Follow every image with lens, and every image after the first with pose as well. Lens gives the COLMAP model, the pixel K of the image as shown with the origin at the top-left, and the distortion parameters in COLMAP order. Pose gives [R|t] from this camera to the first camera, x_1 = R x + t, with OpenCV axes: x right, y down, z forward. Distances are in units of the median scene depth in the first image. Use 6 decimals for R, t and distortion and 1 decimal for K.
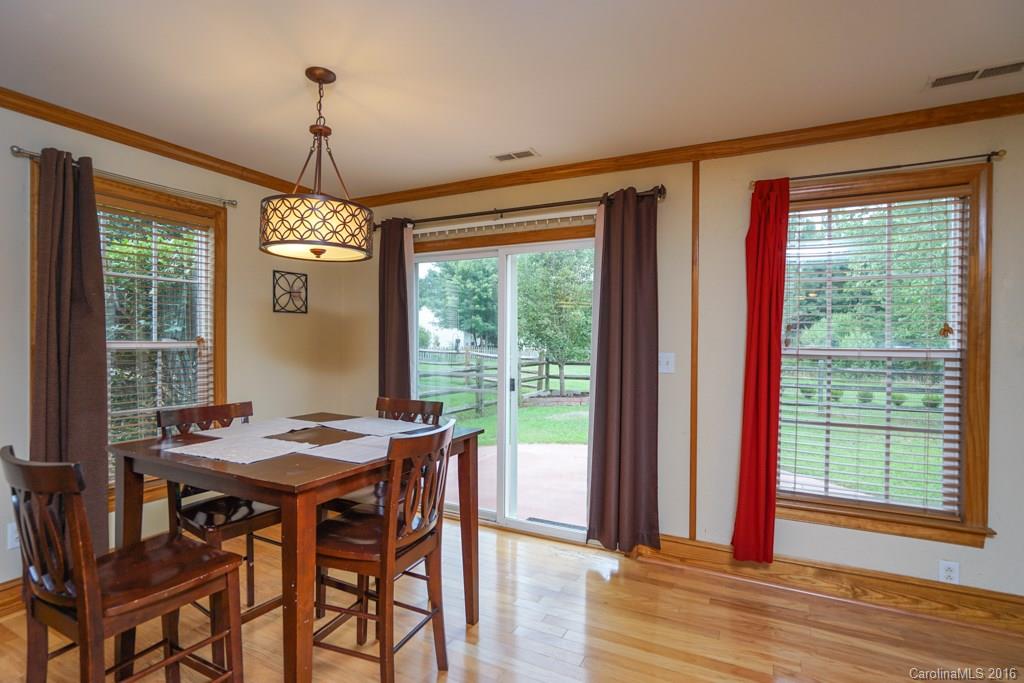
lens RADIAL K [[500.8, 0, 514.1], [0, 500.8, 342.2], [0, 0, 1]] dist [-0.028783, 0.007361]
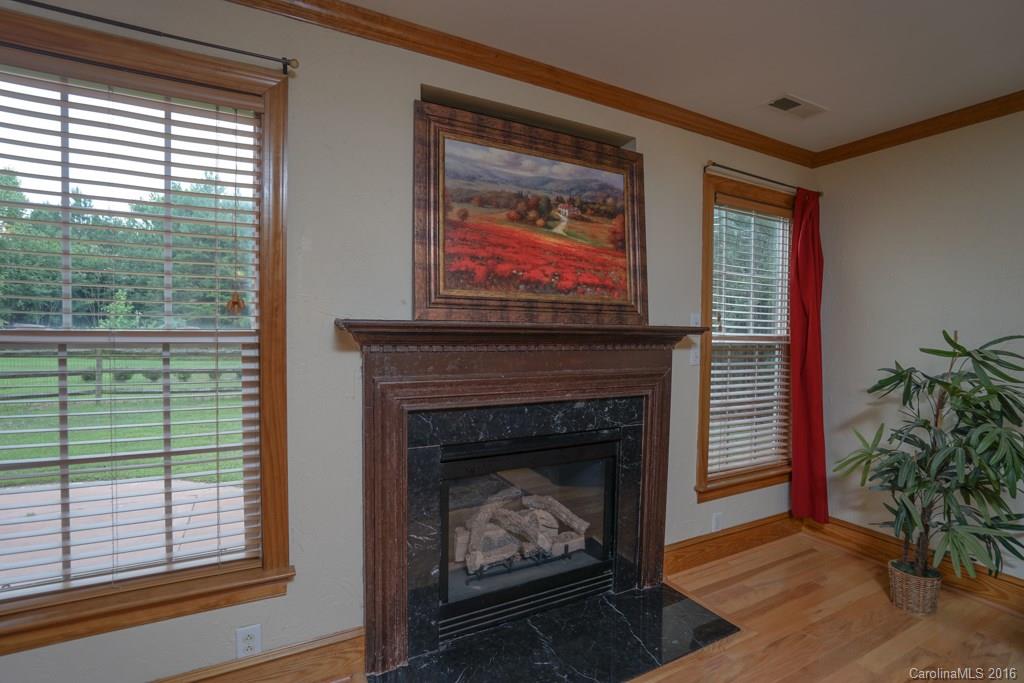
lens RADIAL K [[468.2, 0, 498.4], [0, 468.2, 340.9], [0, 0, 1]] dist [-0.047710, 0.015661]
pose [[0.597817, -0.019256, 0.801401, 0.460331], [-0.006234, 0.999570, 0.028668, 0.006290], [-0.801608, -0.022134, 0.597440, 0.251369]]
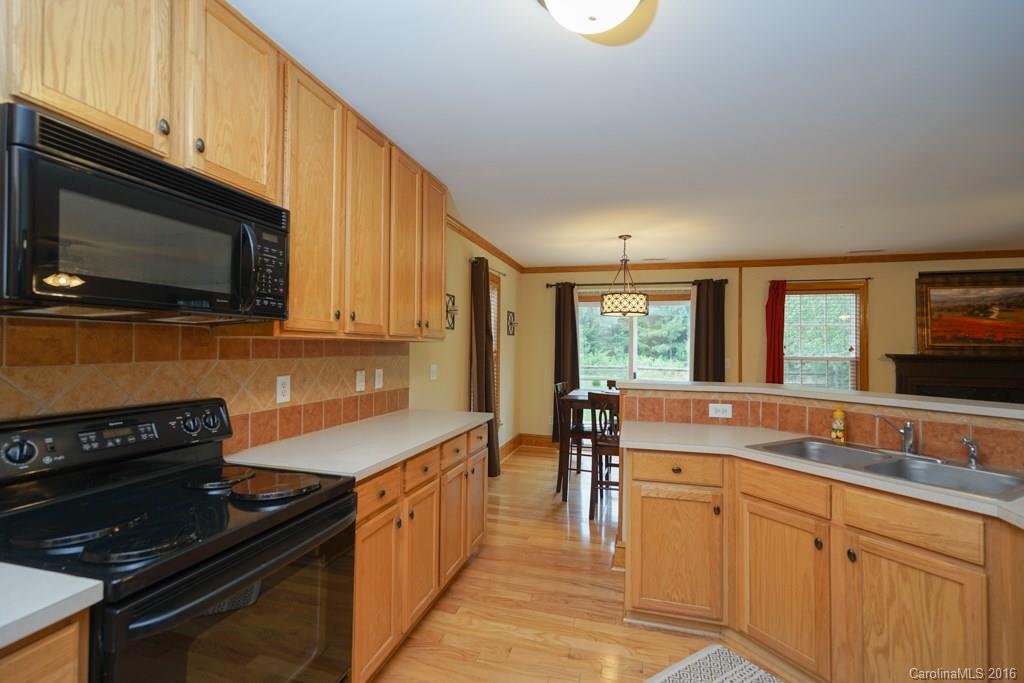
lens RADIAL K [[447.0, 0, 516.2], [0, 447.0, 341.8], [0, 0, 1]] dist [0.005712, 0.002287]
pose [[0.982284, 0.010281, 0.187118, -0.886076], [-0.007099, 0.999819, -0.017666, -0.008518], [-0.187266, 0.016024, 0.982178, -0.655535]]
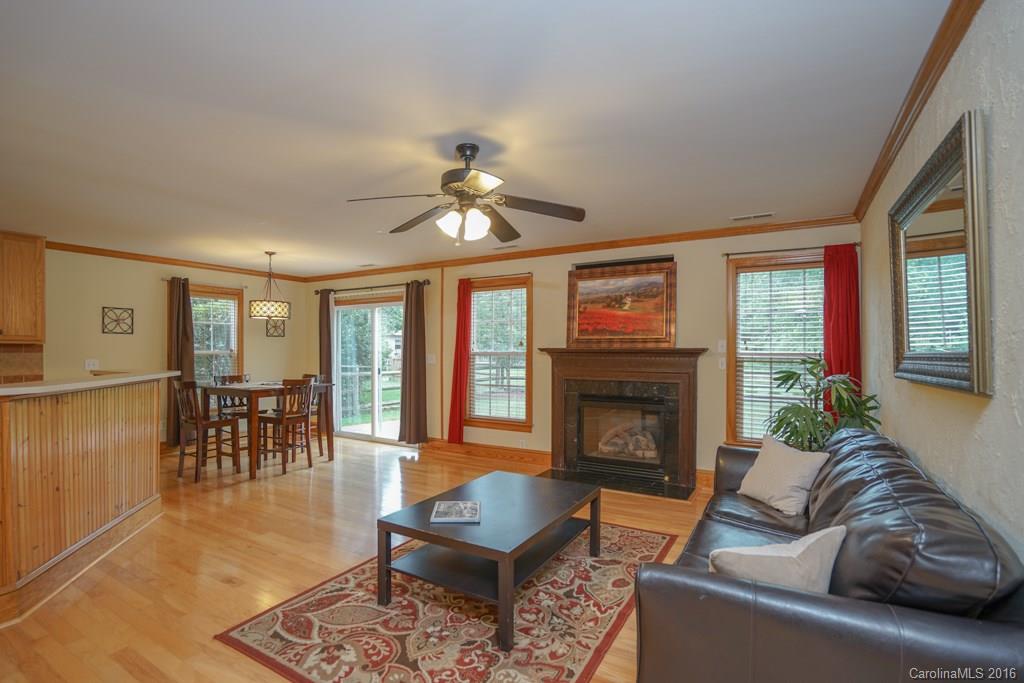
lens RADIAL K [[468.2, 0, 513.6], [0, 468.2, 350.3], [0, 0, 1]] dist [-0.047710, 0.015661]
pose [[0.998229, -0.005895, -0.059194, 0.773866], [0.005739, 0.999980, -0.002810, 0.010728], [0.059209, 0.002466, 0.998243, -1.017598]]
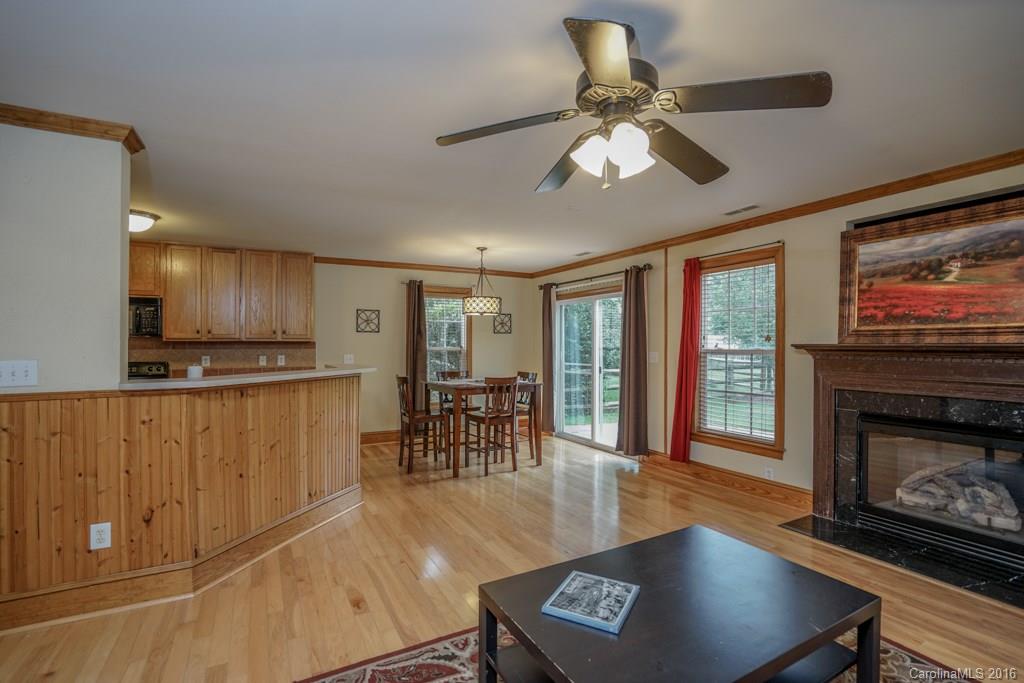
lens RADIAL K [[468.2, 0, 516.6], [0, 468.2, 345.4], [0, 0, 1]] dist [-0.047710, 0.015661]
pose [[0.828166, -0.006615, -0.560443, 0.841300], [0.002413, 0.999963, -0.008238, 0.009773], [0.560477, 0.005470, 0.828152, -0.713363]]
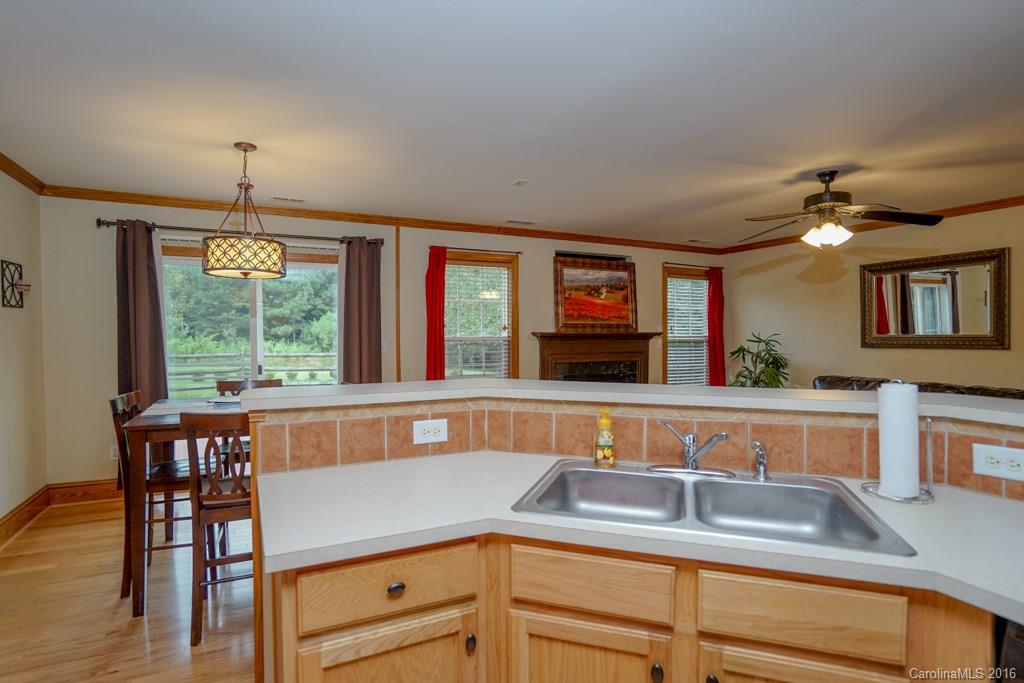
lens RADIAL K [[500.8, 0, 486.4], [0, 500.8, 342.2], [0, 0, 1]] dist [-0.028783, 0.007361]
pose [[0.627502, -0.023499, 0.778260, -0.737840], [0.009635, 0.999702, 0.022416, -0.008833], [-0.778556, -0.006567, 0.627541, -0.278324]]
